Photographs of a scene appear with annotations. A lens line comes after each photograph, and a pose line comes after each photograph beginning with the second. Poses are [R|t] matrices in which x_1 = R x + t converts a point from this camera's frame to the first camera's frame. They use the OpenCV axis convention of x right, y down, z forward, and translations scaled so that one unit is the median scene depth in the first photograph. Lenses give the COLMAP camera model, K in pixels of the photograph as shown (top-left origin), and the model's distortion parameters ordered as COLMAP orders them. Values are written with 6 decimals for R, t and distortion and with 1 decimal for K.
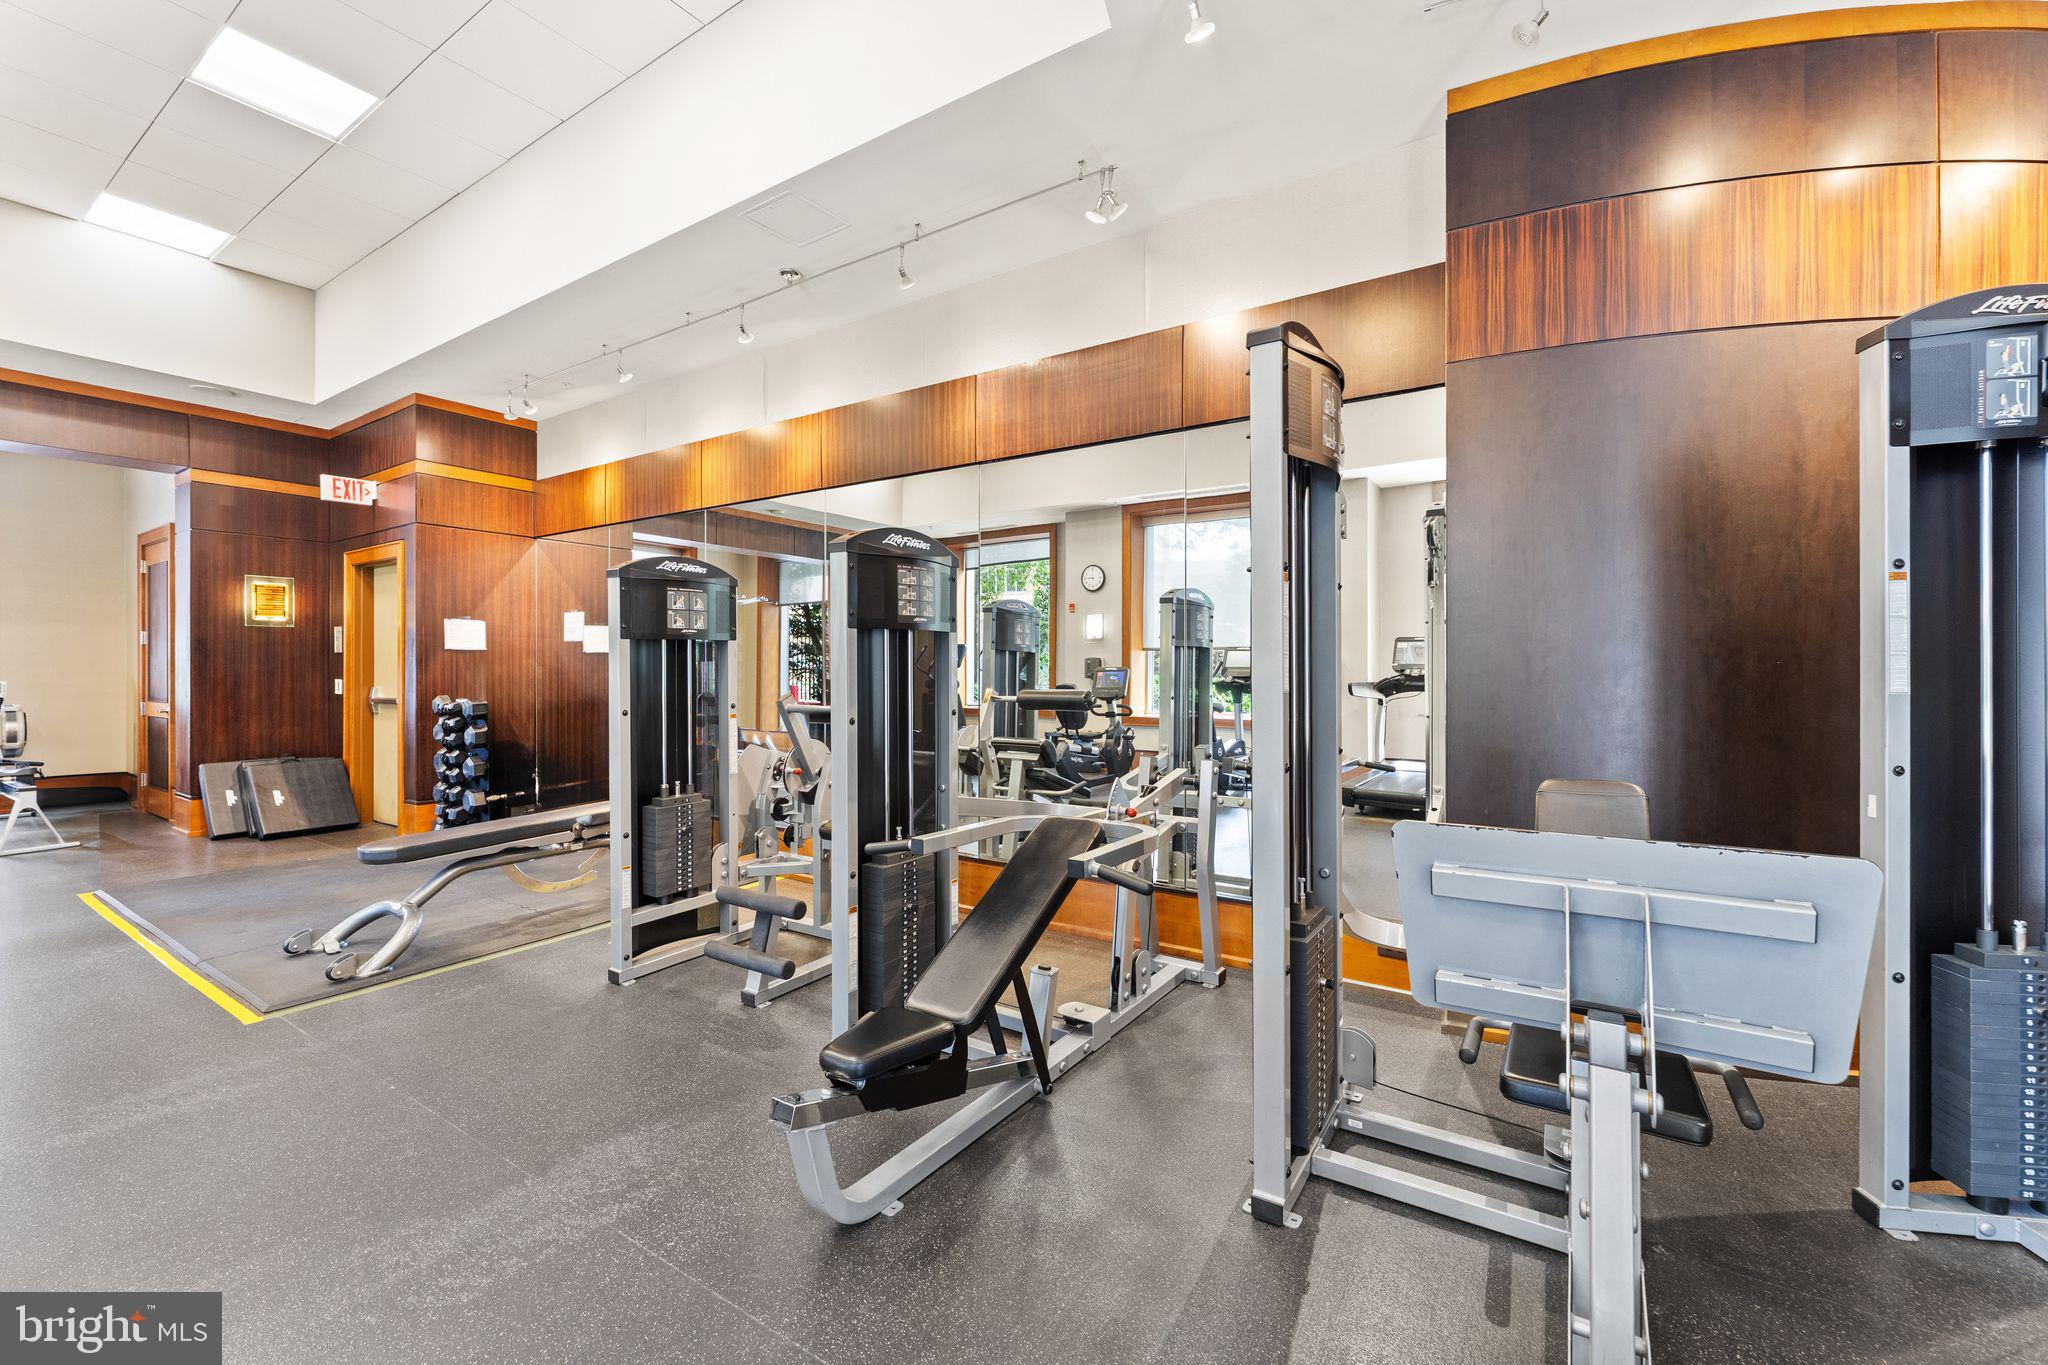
lens RADIAL K [[842.6, 0, 1026.7], [0, 842.6, 671.4], [0, 0, 1]] dist [-0.002538, 0.000933]
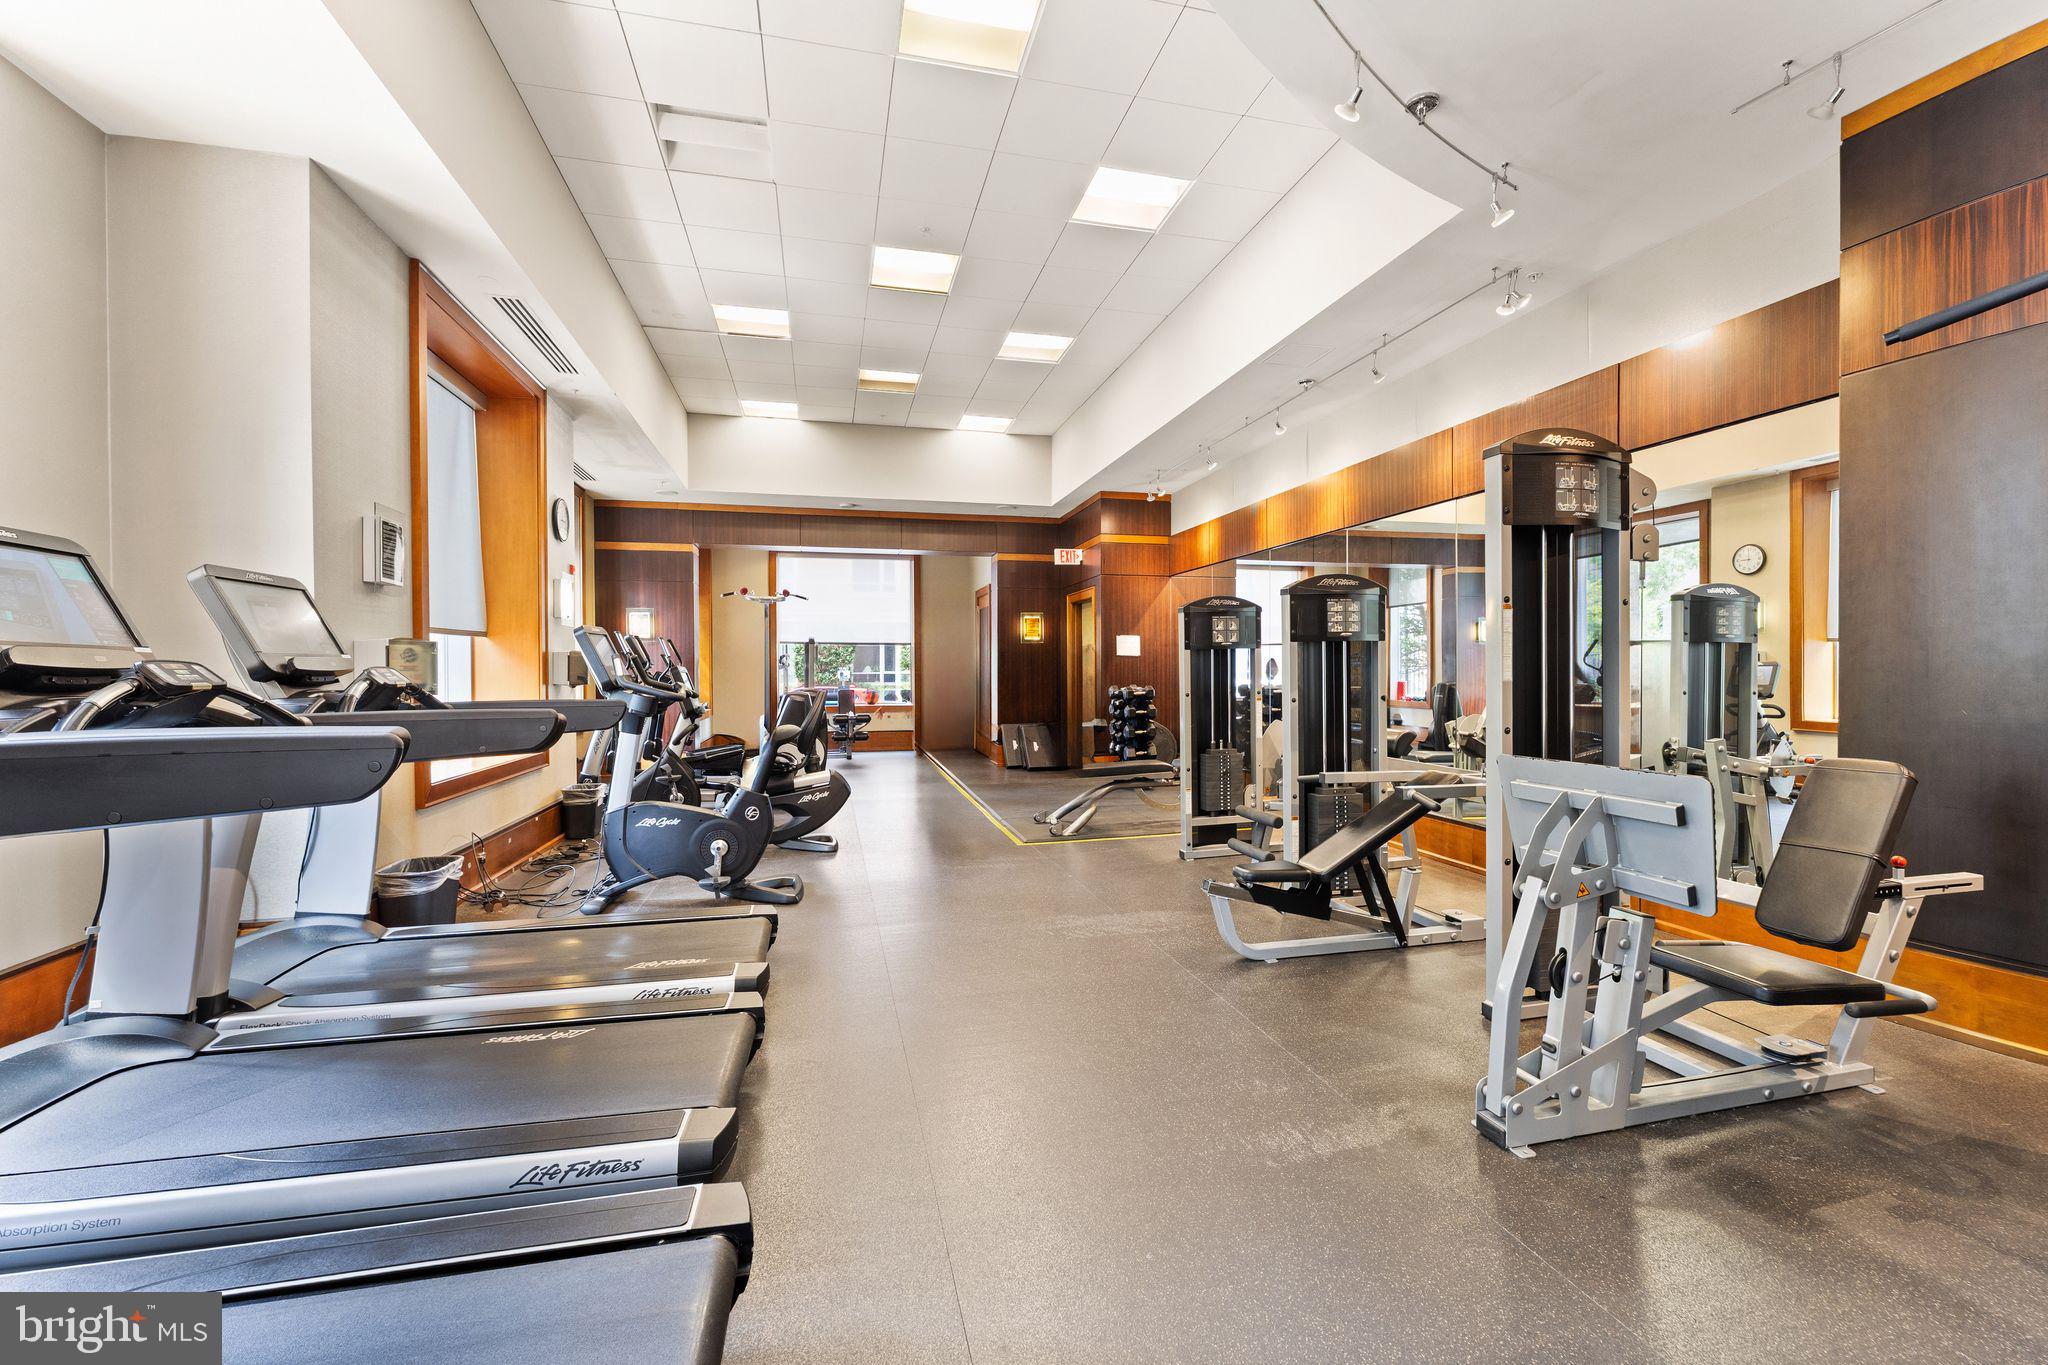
lens RADIAL K [[842.6, 0, 1022.8], [0, 842.6, 678.2], [0, 0, 1]] dist [-0.002538, 0.000933]
pose [[0.730086, 0.004424, -0.683341, 0.256598], [0.001153, 0.999970, 0.007706, 0.002711], [0.683355, -0.006414, 0.730058, -0.259833]]
